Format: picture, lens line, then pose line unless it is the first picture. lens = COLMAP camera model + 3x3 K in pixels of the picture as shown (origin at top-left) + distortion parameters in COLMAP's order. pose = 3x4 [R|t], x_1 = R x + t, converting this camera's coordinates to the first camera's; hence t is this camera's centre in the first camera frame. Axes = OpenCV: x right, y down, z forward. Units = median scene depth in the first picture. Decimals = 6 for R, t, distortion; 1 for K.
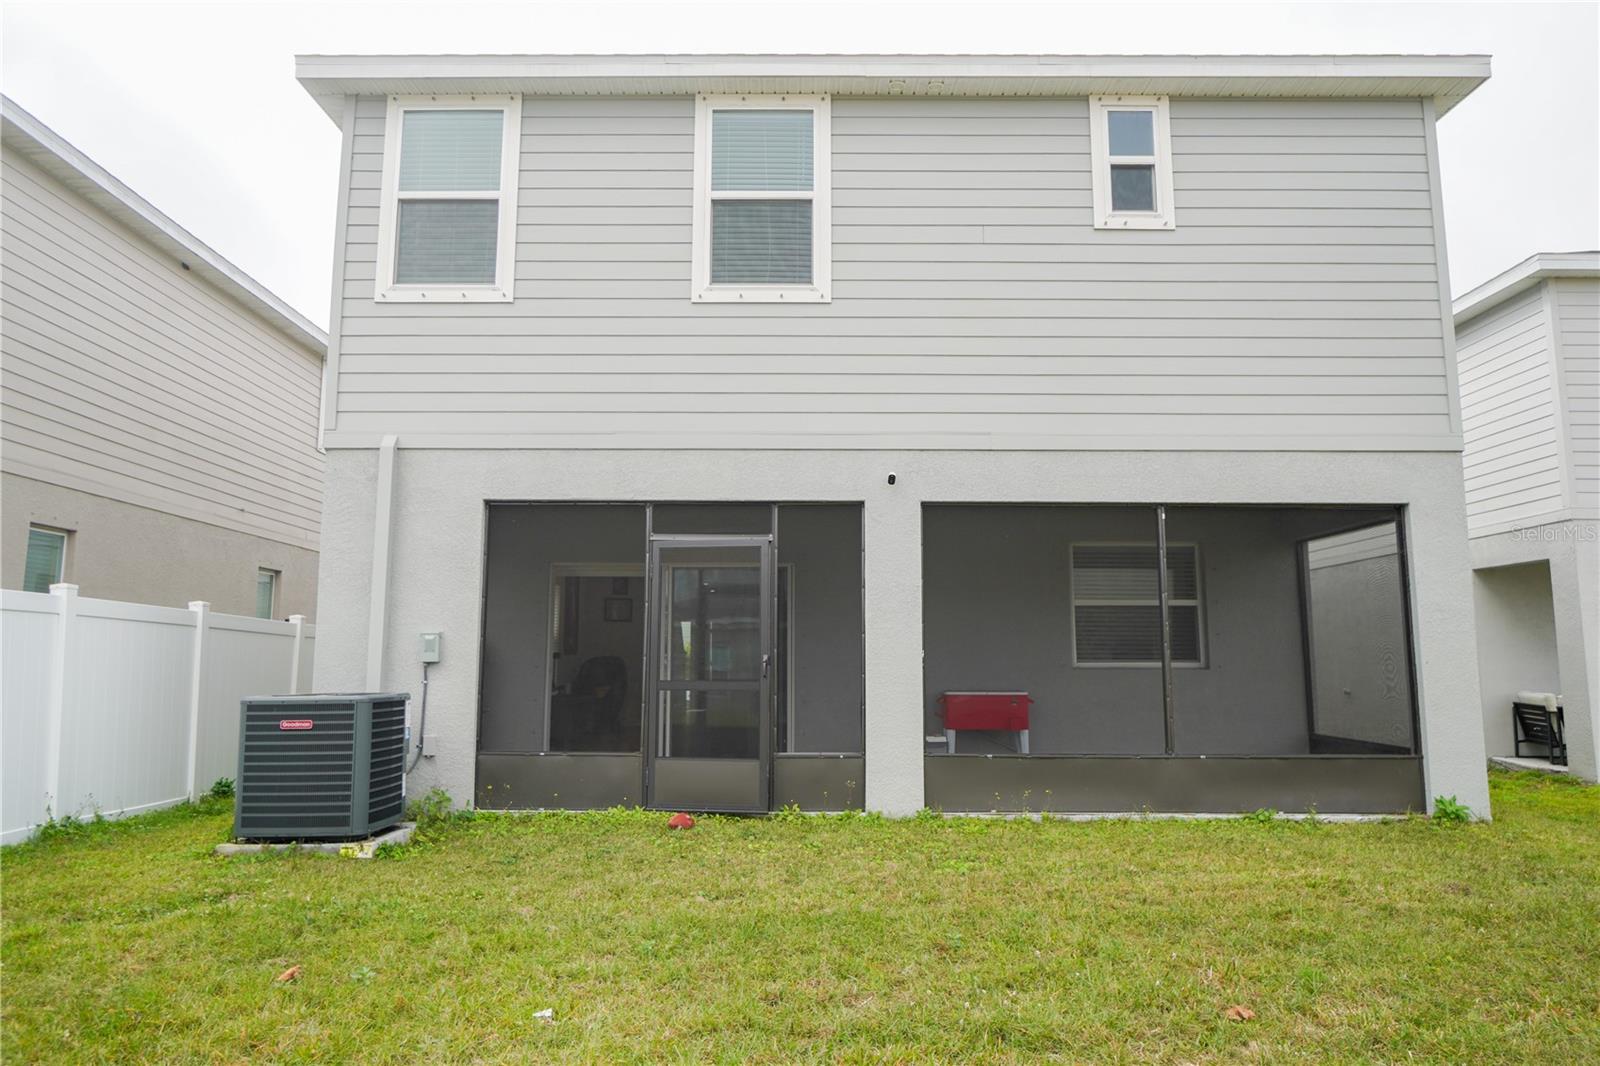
lens RADIAL K [[1125.3, 0, 823.6], [0, 1125.3, 515.8], [0, 0, 1]] dist [0.004519, -0.002978]
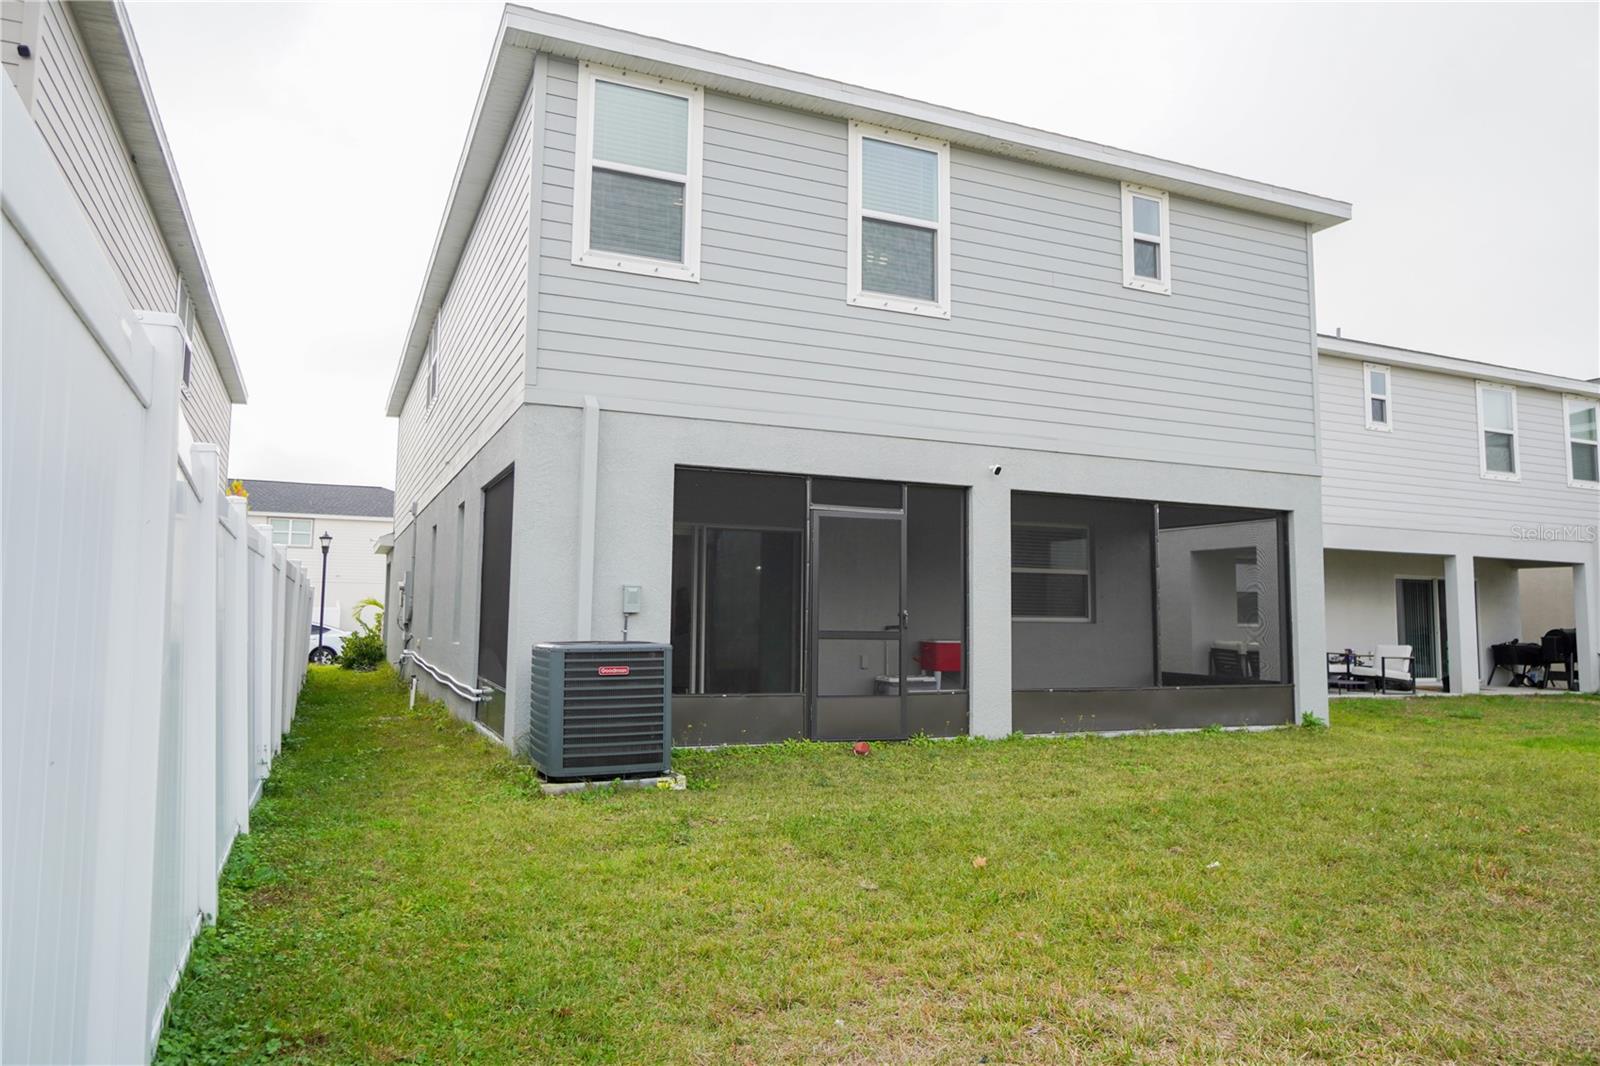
lens RADIAL K [[1059.5, 0, 837.9], [0, 1059.5, 522.6], [0, 0, 1]] dist [0.005187, 0.003401]
pose [[0.910844, 0.046487, 0.410125, -0.564577], [-0.064806, 0.997420, 0.030871, 0.000486], [-0.407631, -0.054697, 0.911507, 0.003482]]
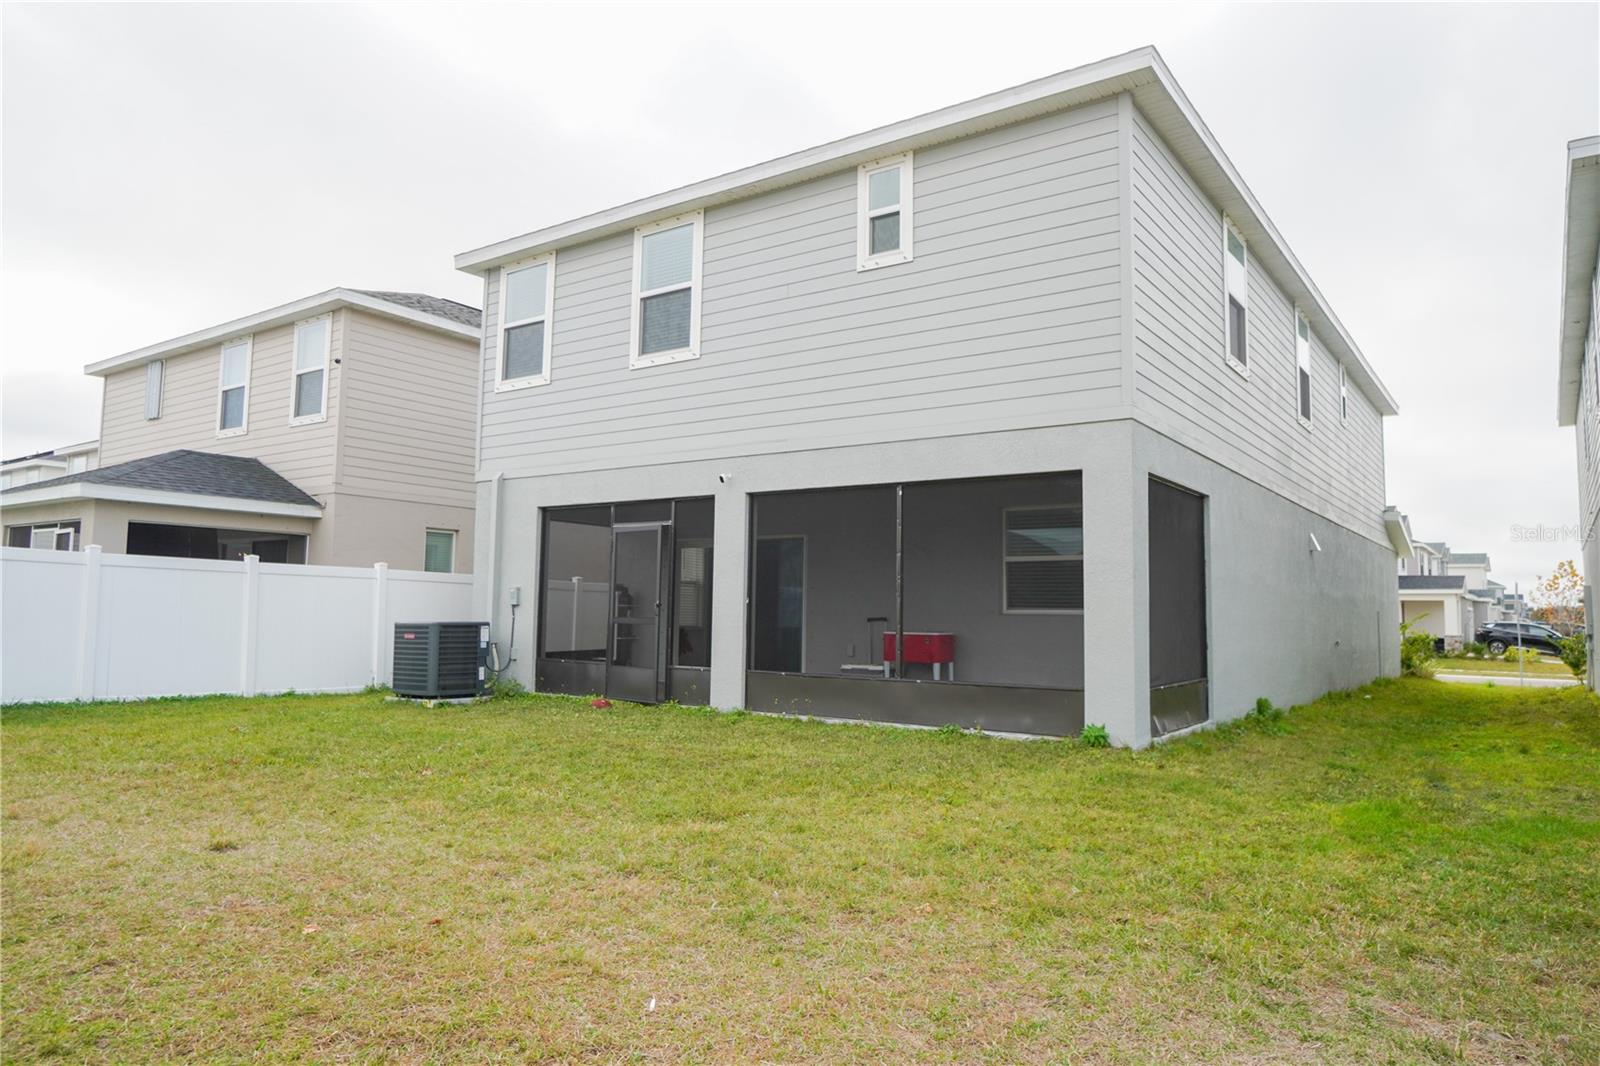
lens RADIAL K [[1059.5, 0, 836.6], [0, 1059.5, 527.5], [0, 0, 1]] dist [0.005187, 0.003401]
pose [[0.817082, -0.037907, -0.575274, 0.933432], [0.063061, 0.997725, 0.023823, 0.006593], [0.573062, -0.055743, 0.817614, -0.021699]]
